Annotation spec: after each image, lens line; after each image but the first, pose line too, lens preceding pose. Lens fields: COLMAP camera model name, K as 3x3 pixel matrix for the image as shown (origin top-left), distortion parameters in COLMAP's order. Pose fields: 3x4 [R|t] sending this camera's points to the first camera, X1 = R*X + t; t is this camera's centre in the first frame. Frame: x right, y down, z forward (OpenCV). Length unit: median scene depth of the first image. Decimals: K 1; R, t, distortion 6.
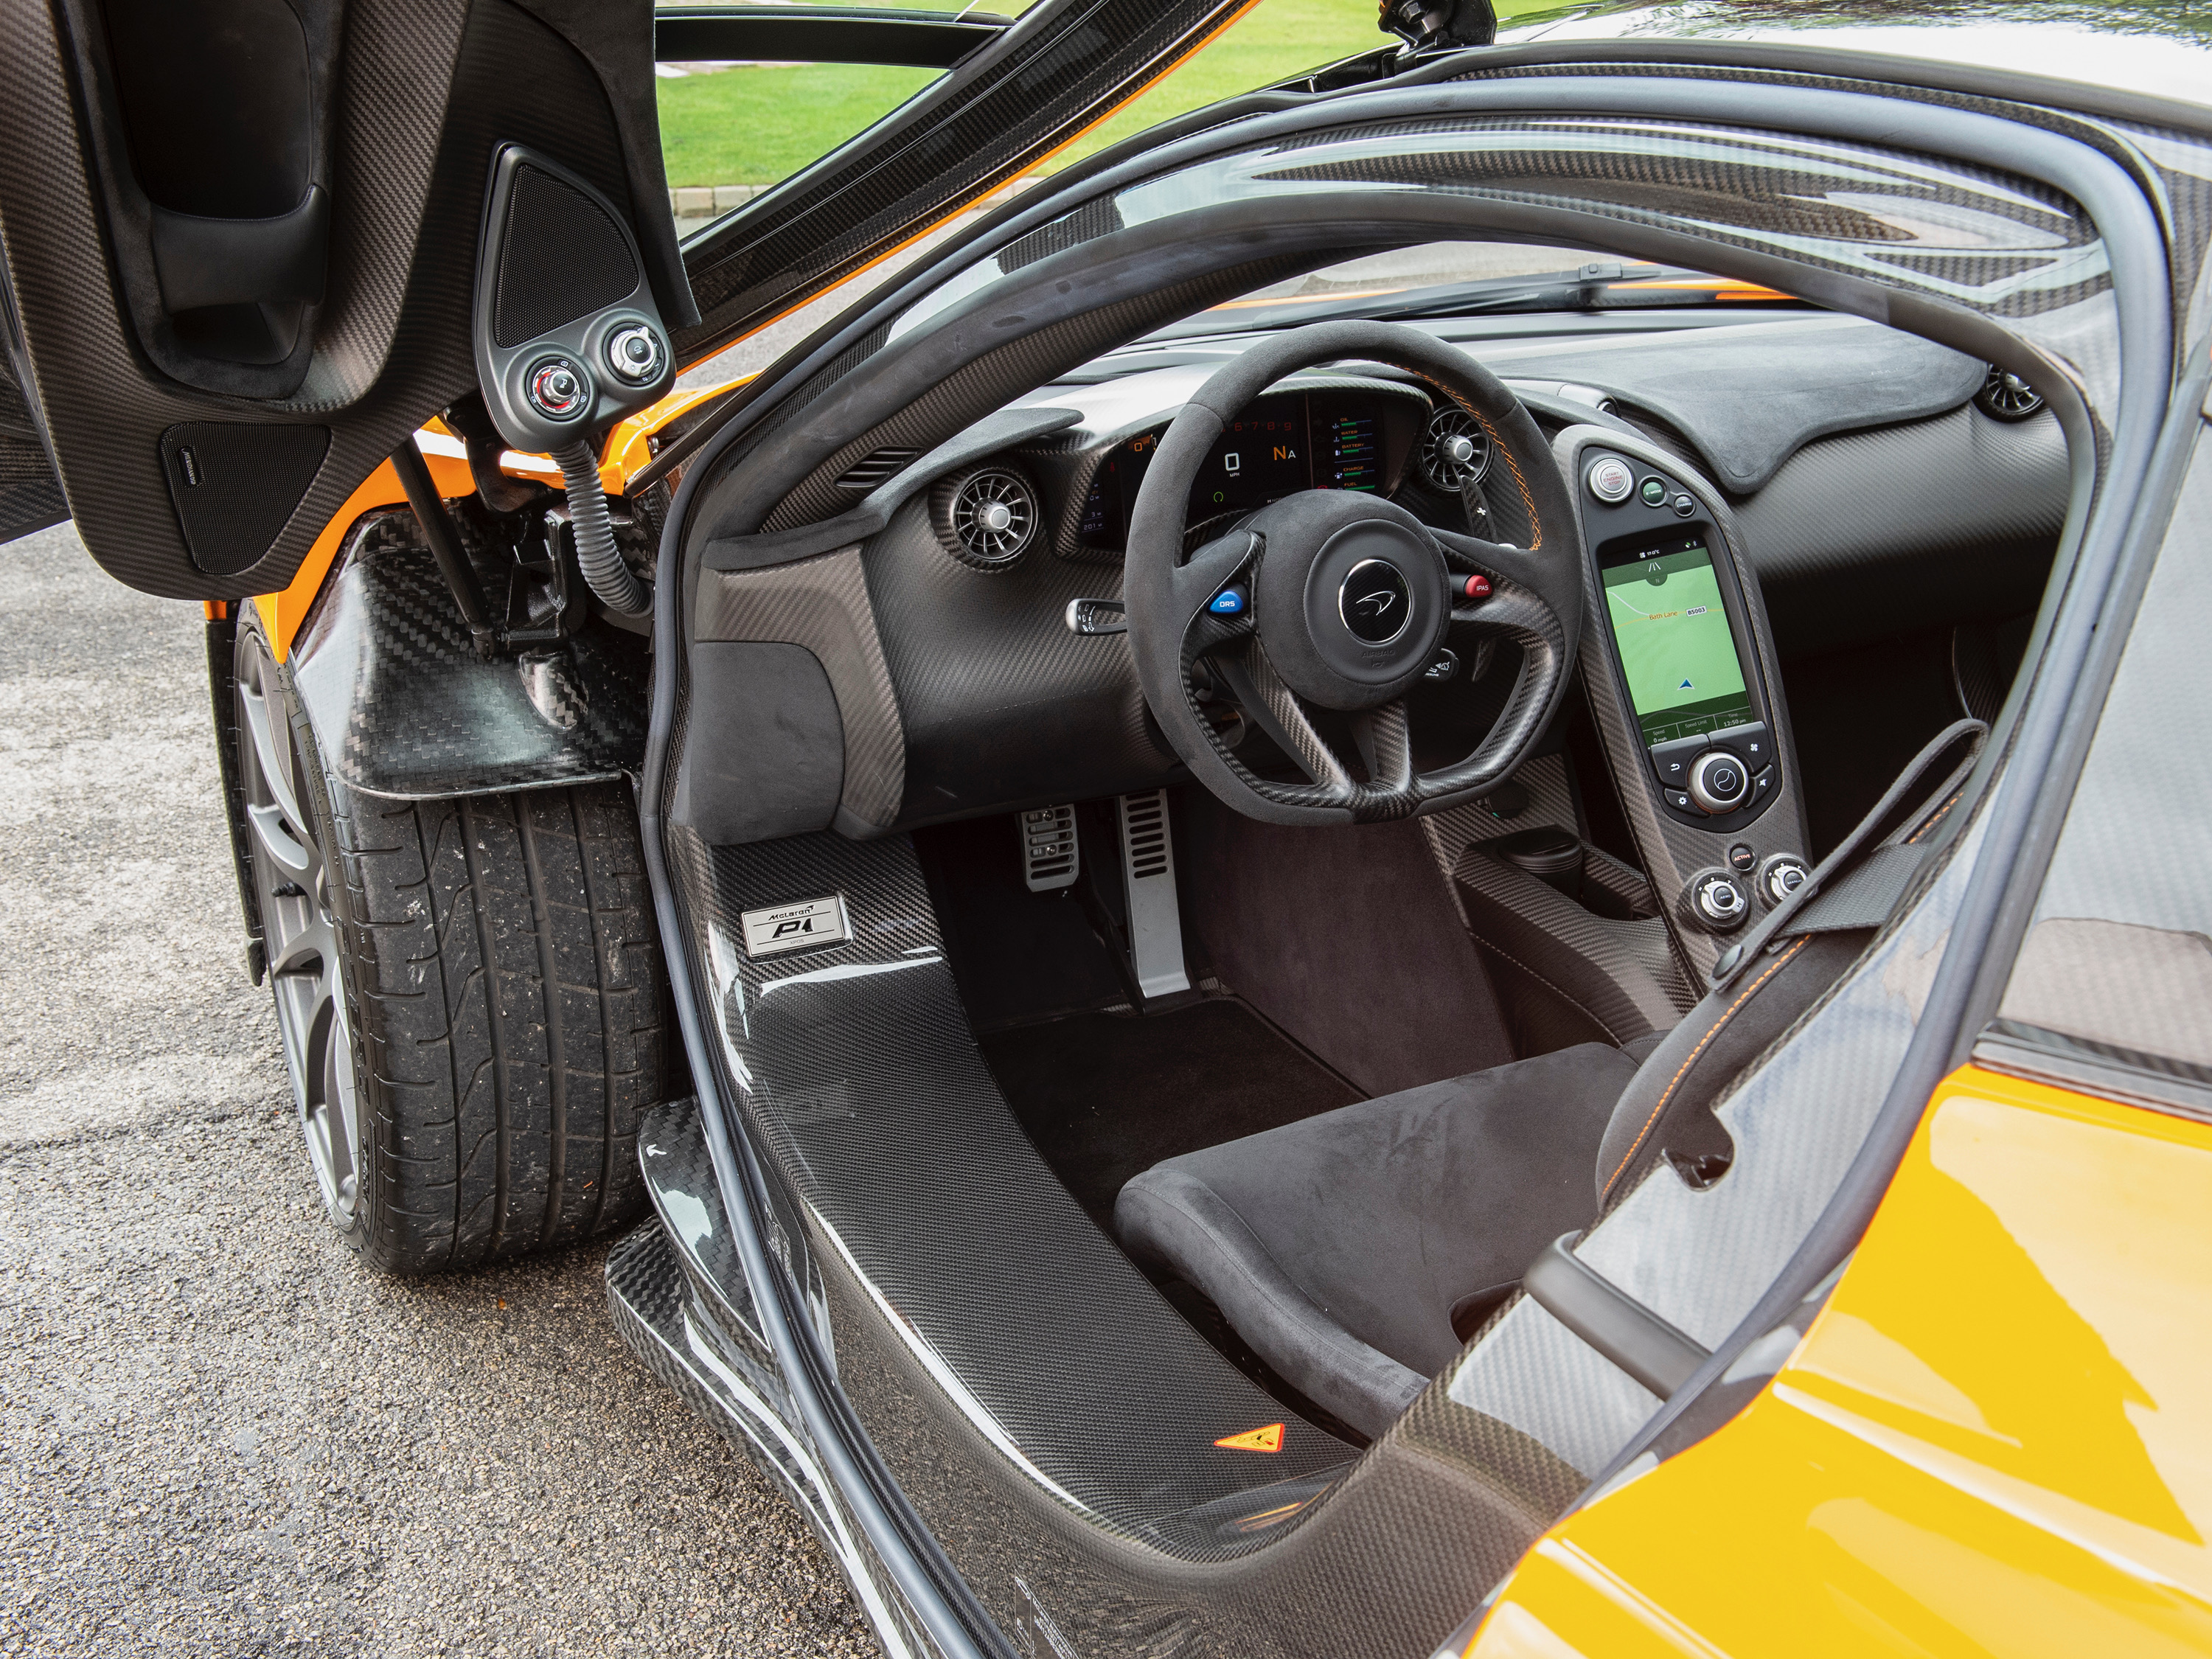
lens RADIAL K [[2486.0, 0, 1106.0], [0, 2486.0, 829.5], [0, 0, 1]] dist [0.027048, 0.022589]
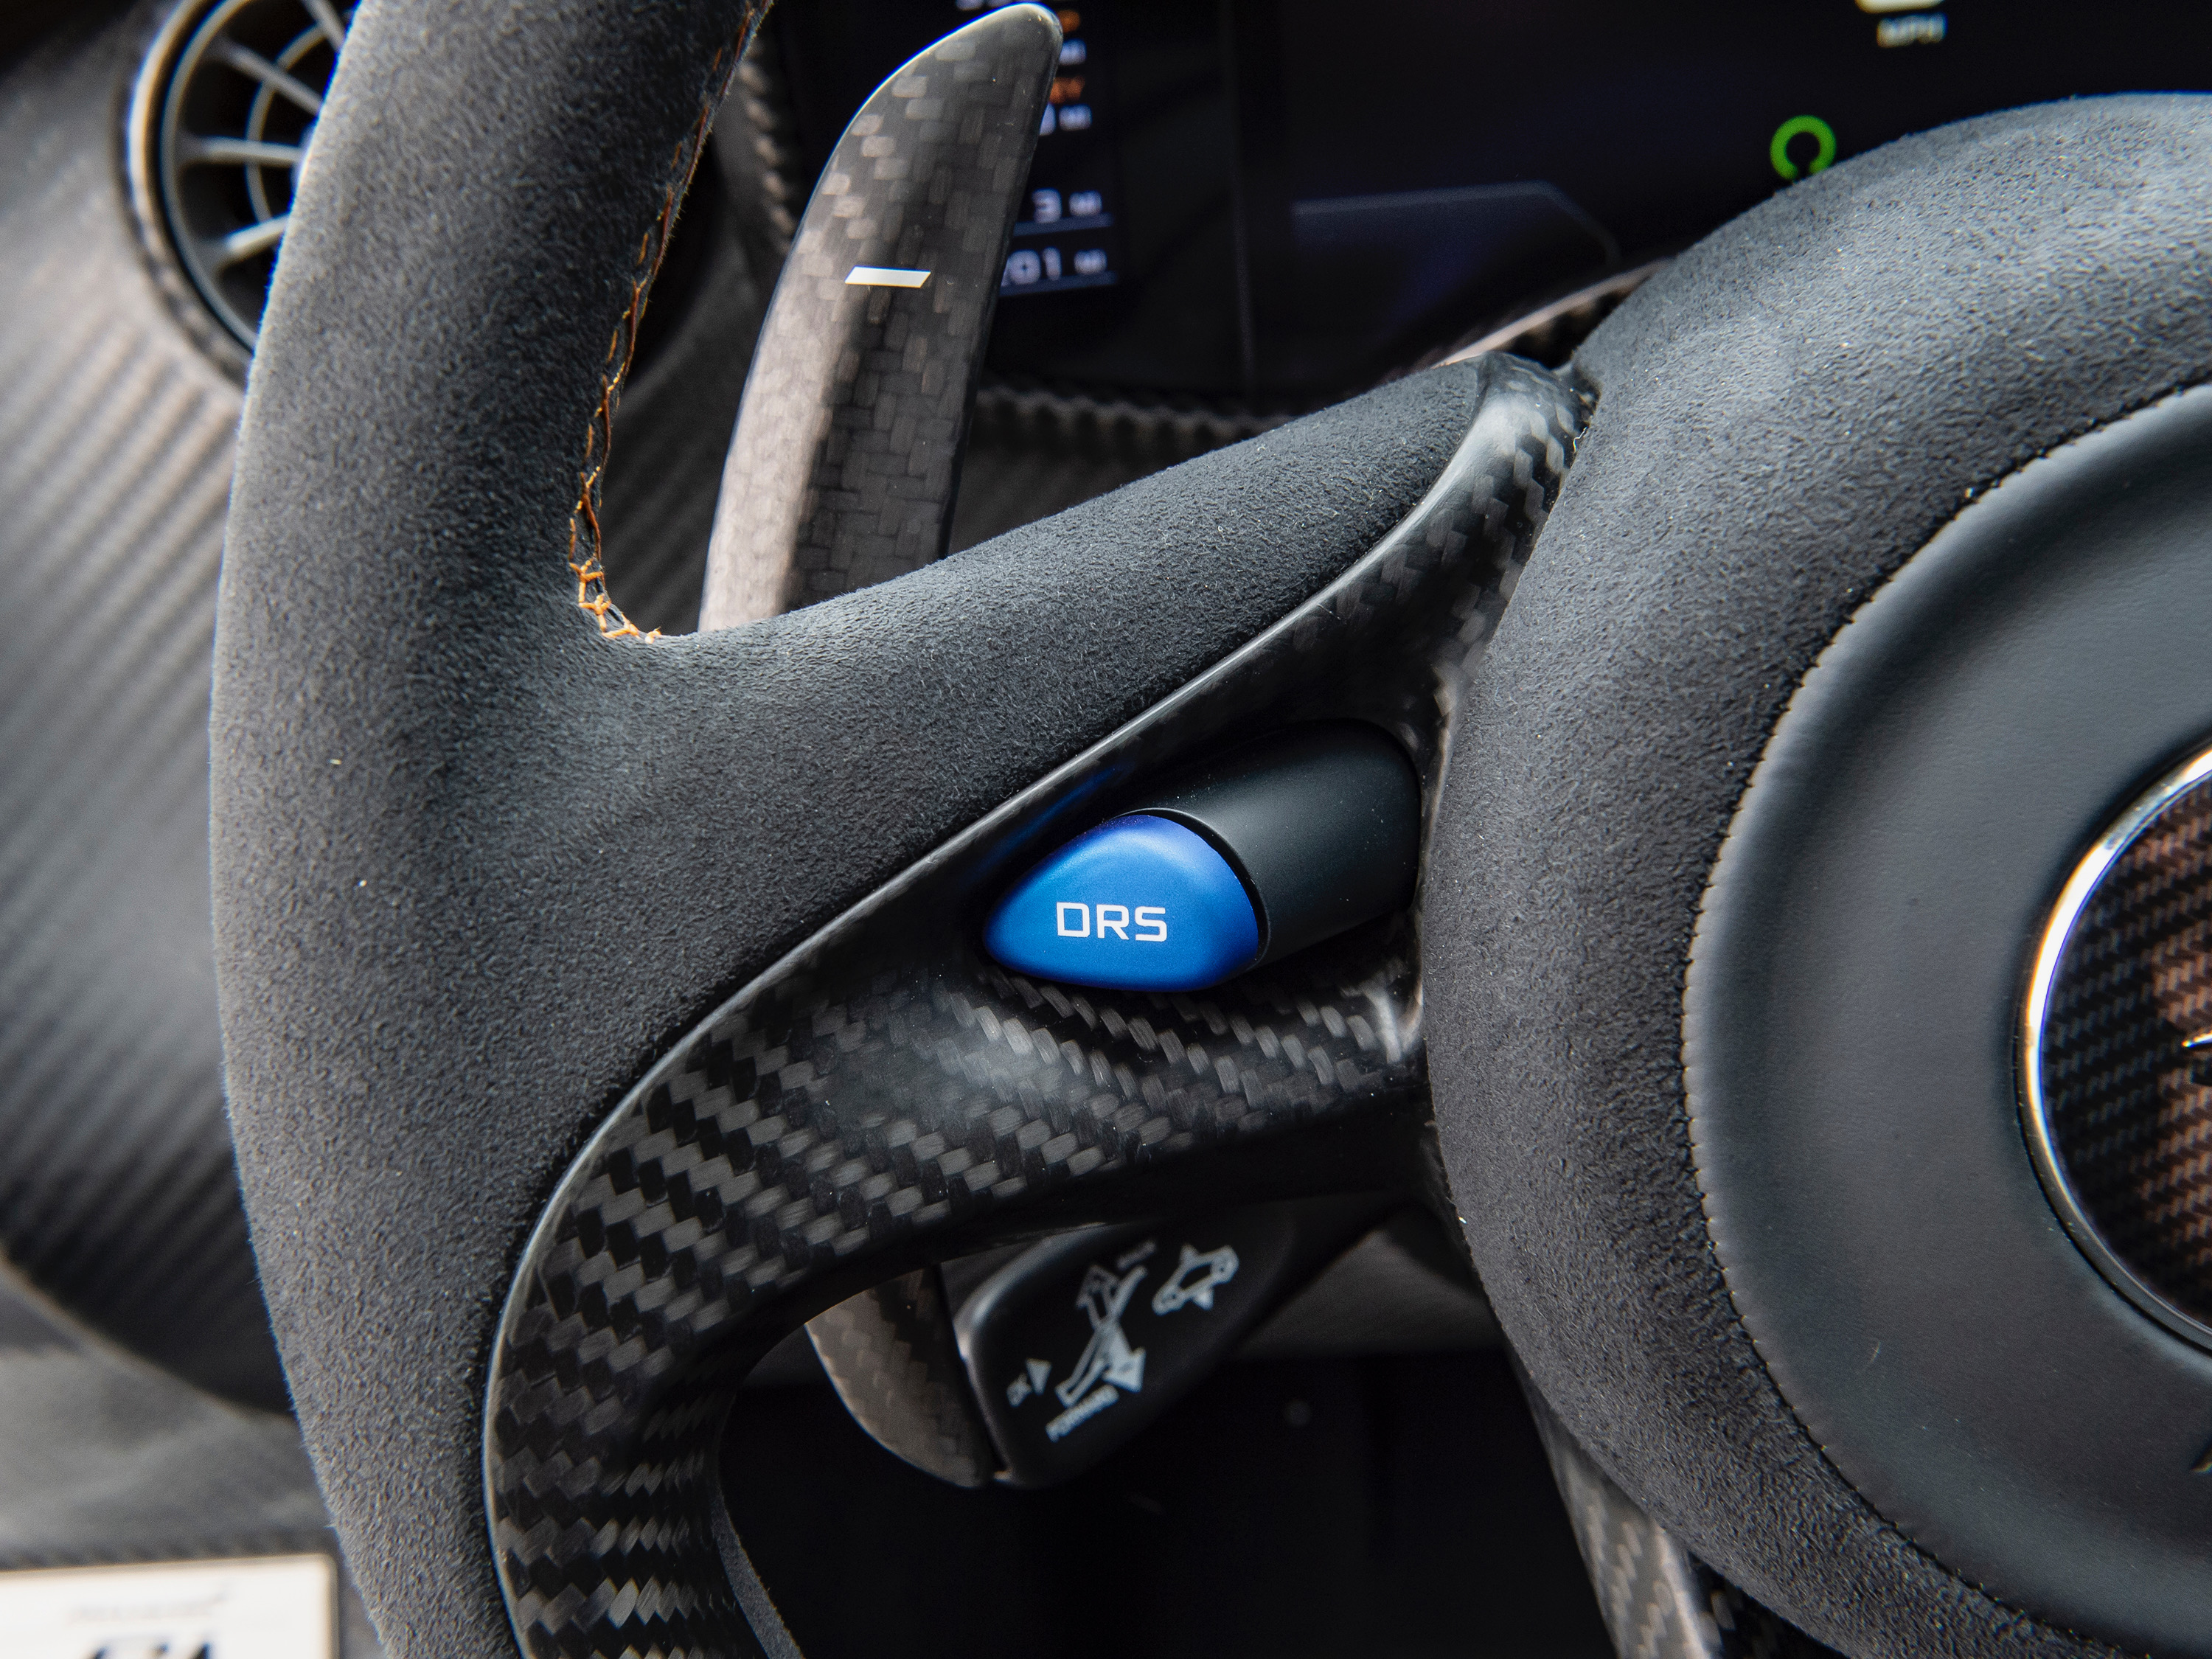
lens RADIAL K [[3008.8, 0, 1106.0], [0, 3008.8, 829.5], [0, 0, 1]] dist [0.010729, 0.027839]
pose [[0.889304, 0.142814, -0.434445, 0.104075], [-0.105613, 0.988444, 0.108740, -0.099964], [0.444954, -0.050820, 0.894110, 0.758093]]
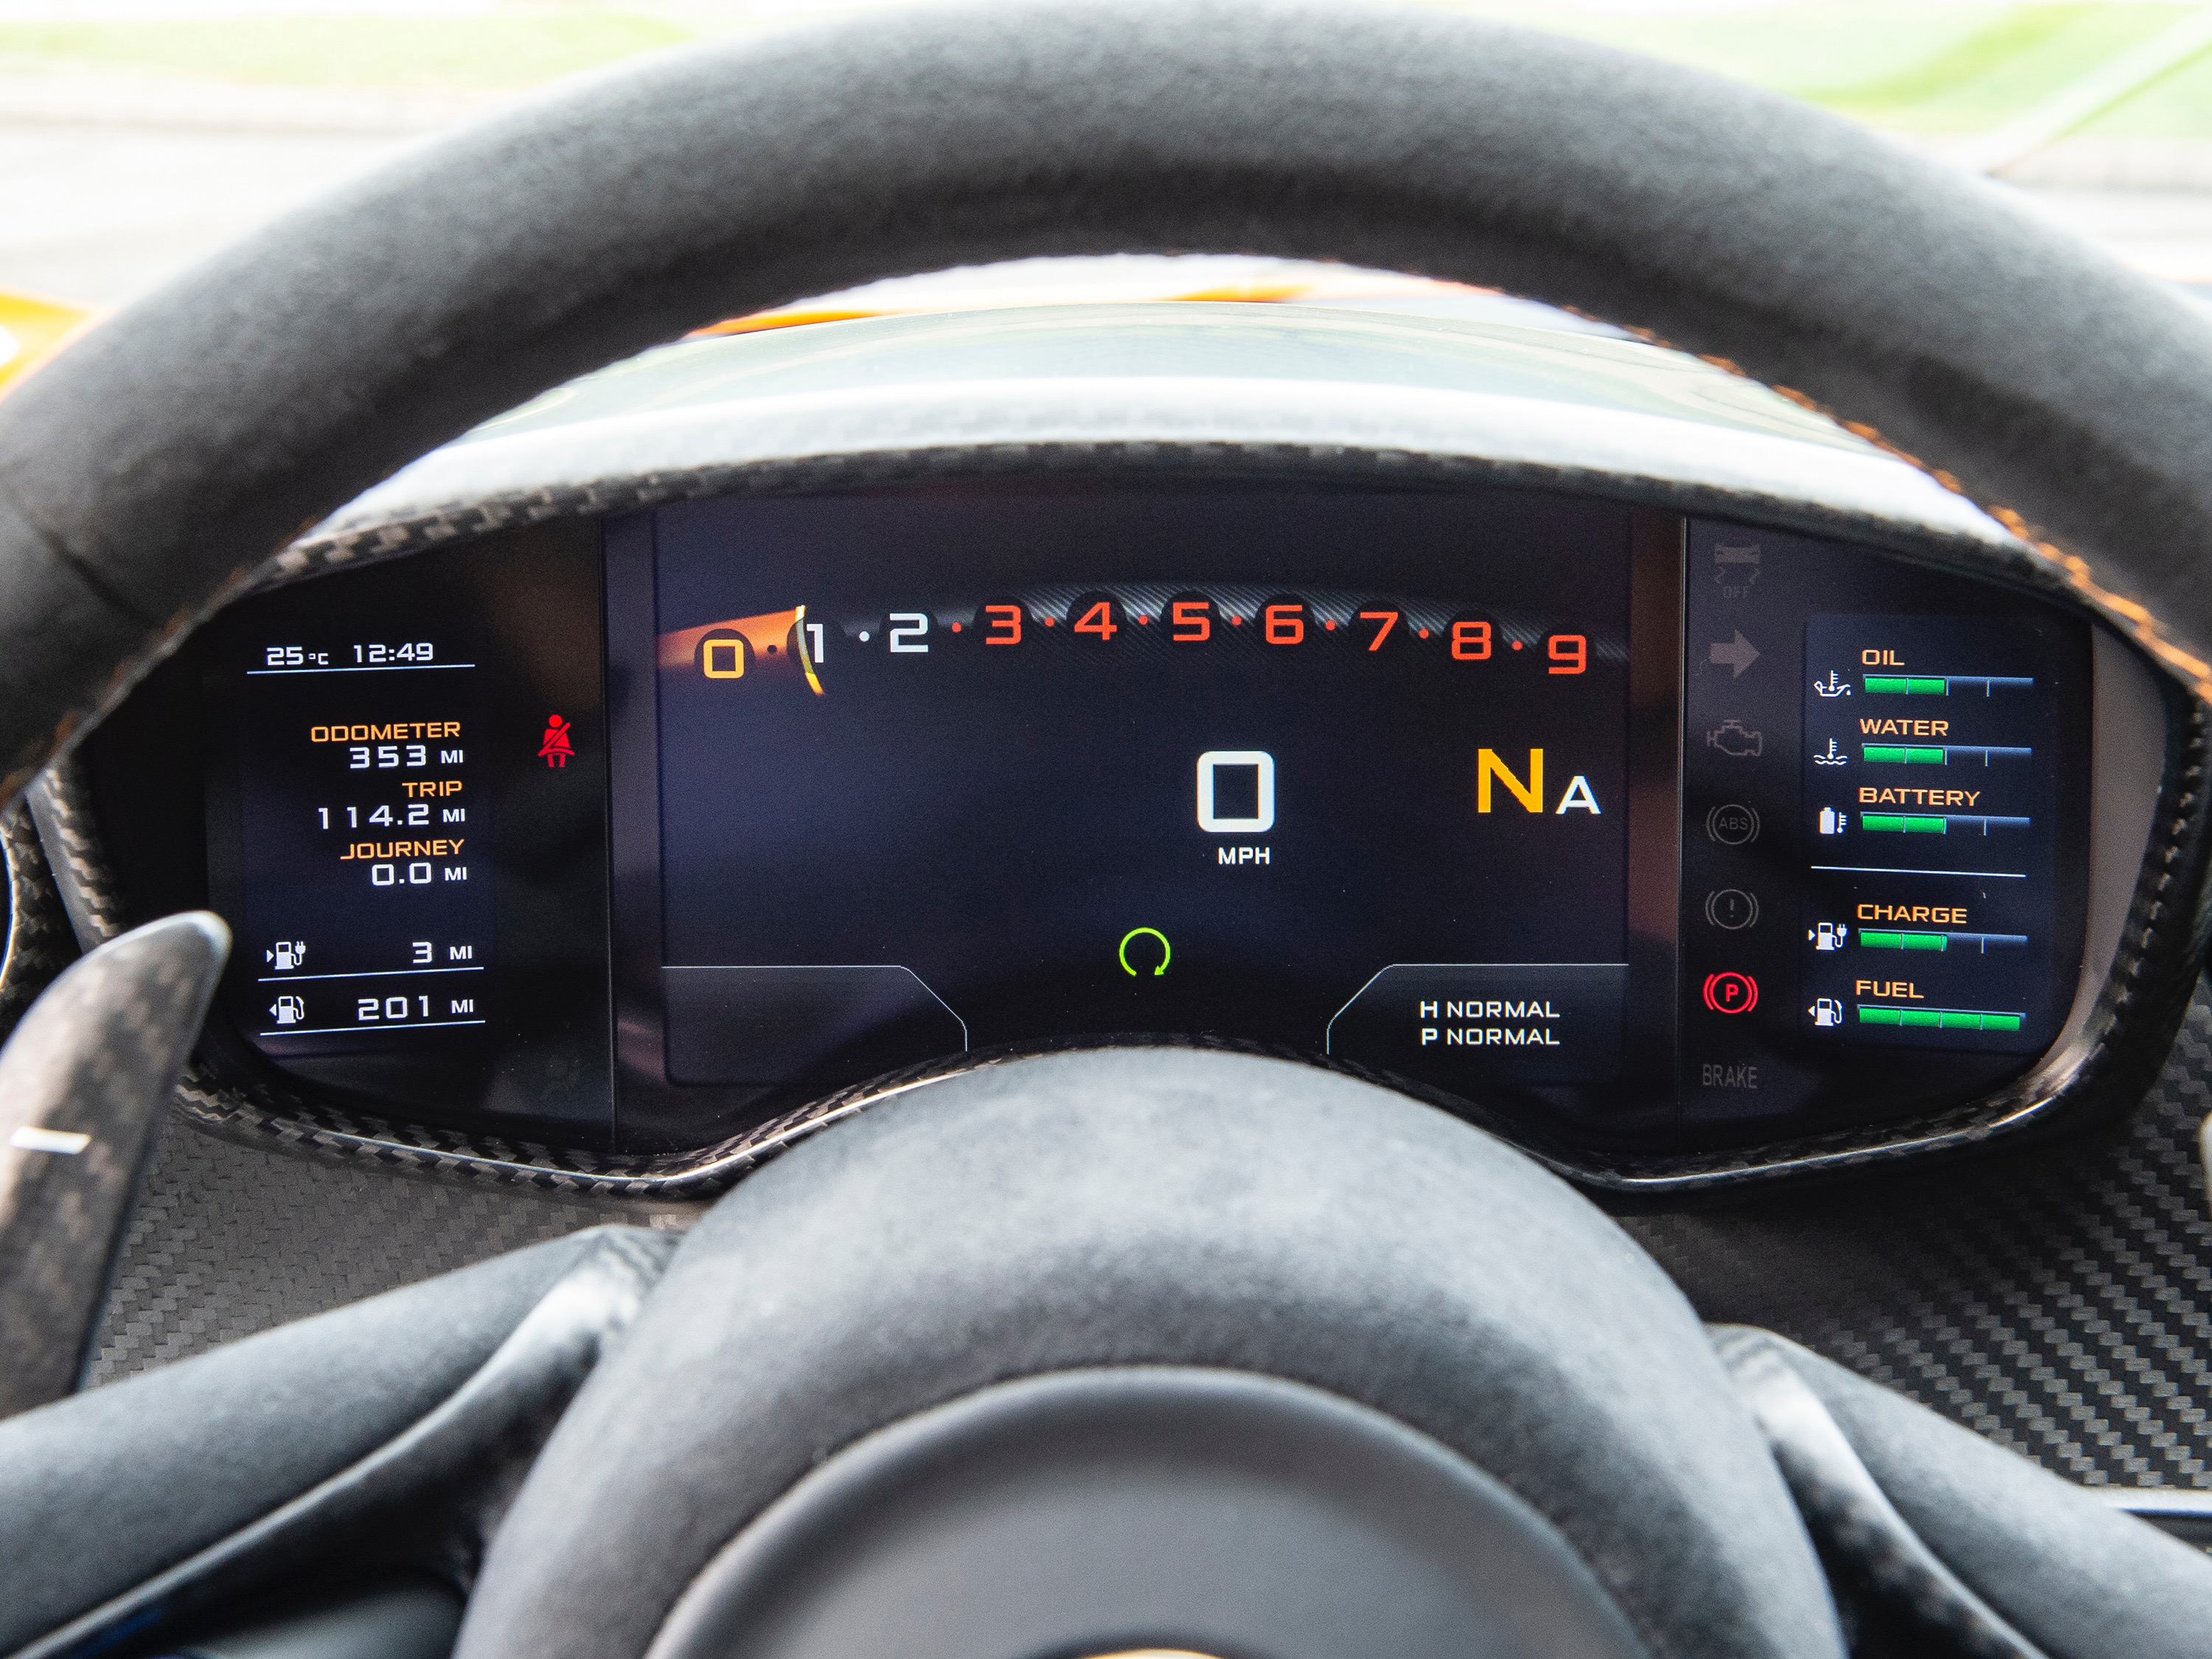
lens RADIAL K [[3616.6, 0, 1097.6], [0, 3616.6, 757.5], [0, 0, 1]] dist [0.004520, 0.894285]
pose [[0.883583, 0.140757, -0.446619, 0.169030], [-0.182228, 0.981930, -0.051051, -0.132035], [0.431363, 0.126494, 0.893267, 0.725756]]
